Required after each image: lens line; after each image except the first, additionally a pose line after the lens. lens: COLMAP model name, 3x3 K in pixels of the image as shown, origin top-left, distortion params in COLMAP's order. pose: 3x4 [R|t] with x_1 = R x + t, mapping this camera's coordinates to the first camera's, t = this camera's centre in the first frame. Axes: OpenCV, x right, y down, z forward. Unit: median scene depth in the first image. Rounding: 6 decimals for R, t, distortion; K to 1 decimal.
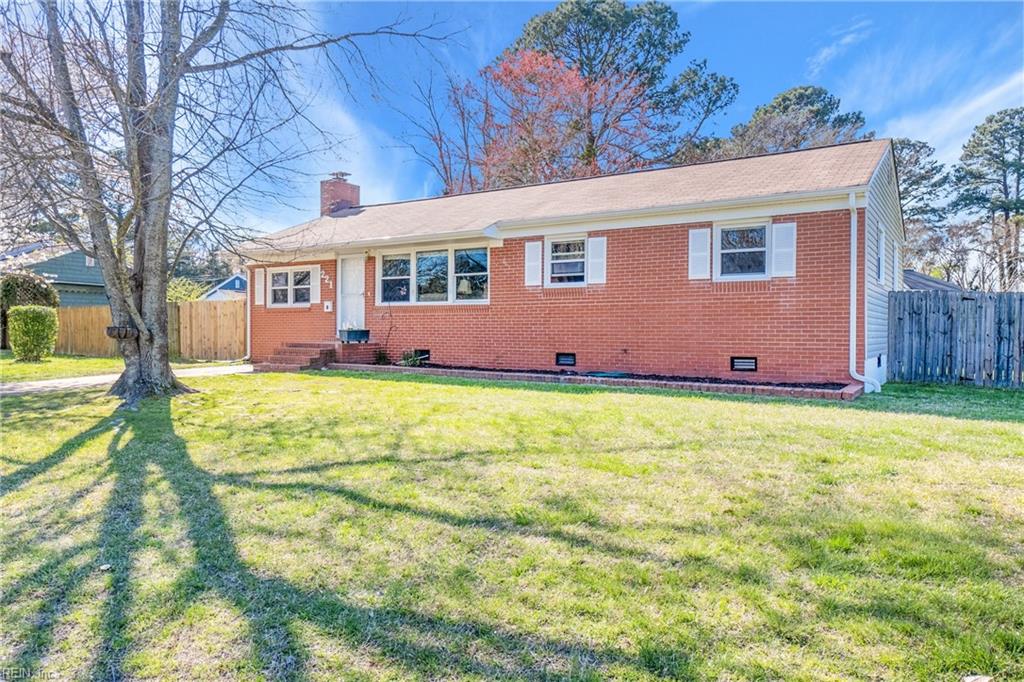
lens RADIAL K [[698.3, 0, 513.7], [0, 698.3, 333.6], [0, 0, 1]] dist [0.004835, 0.000826]
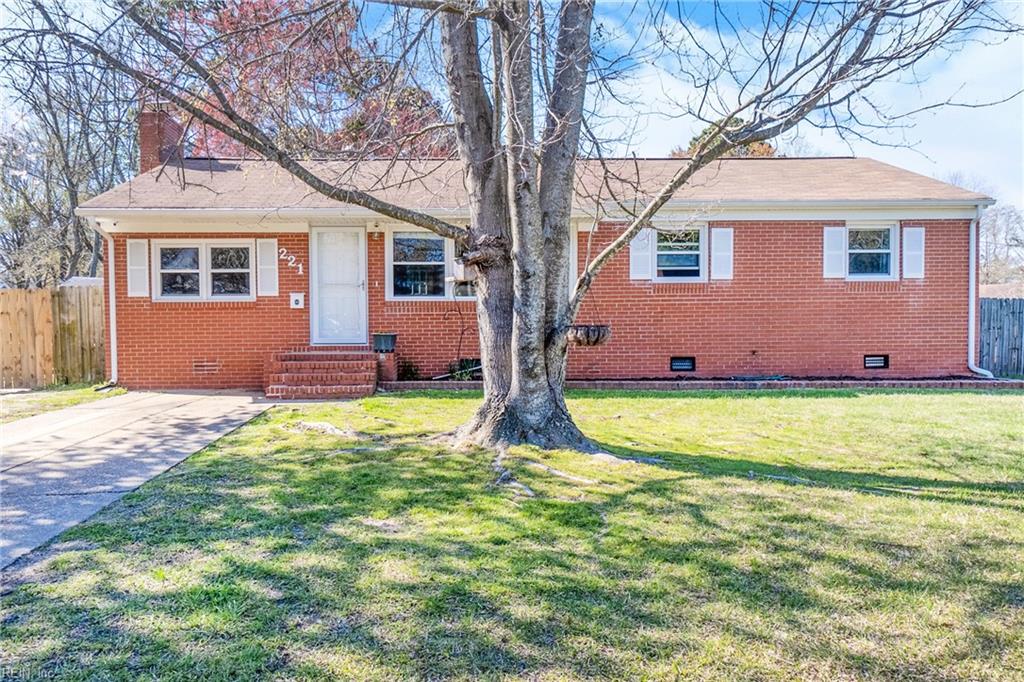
lens RADIAL K [[734.0, 0, 510.0], [0, 734.0, 346.6], [0, 0, 1]] dist [-0.001329, -0.002532]
pose [[0.822711, -0.018160, 0.568170, -0.633009], [0.013960, 0.999834, 0.011744, 0.001040], [-0.568289, -0.001730, 0.822827, 0.360091]]
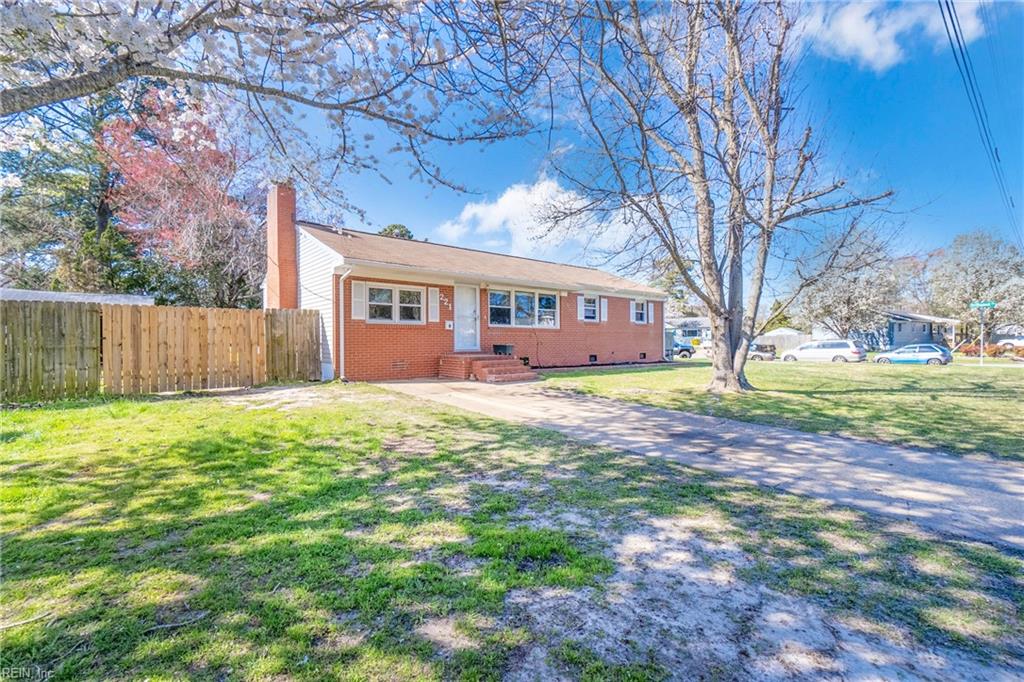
lens RADIAL K [[454.0, 0, 511.5], [0, 454.0, 344.9], [0, 0, 1]] dist [-0.003193, -0.000982]
pose [[0.284982, -0.011901, 0.958459, -1.218712], [0.007580, 0.999920, 0.010162, -0.015528], [-0.958503, 0.004369, 0.285050, 0.855520]]
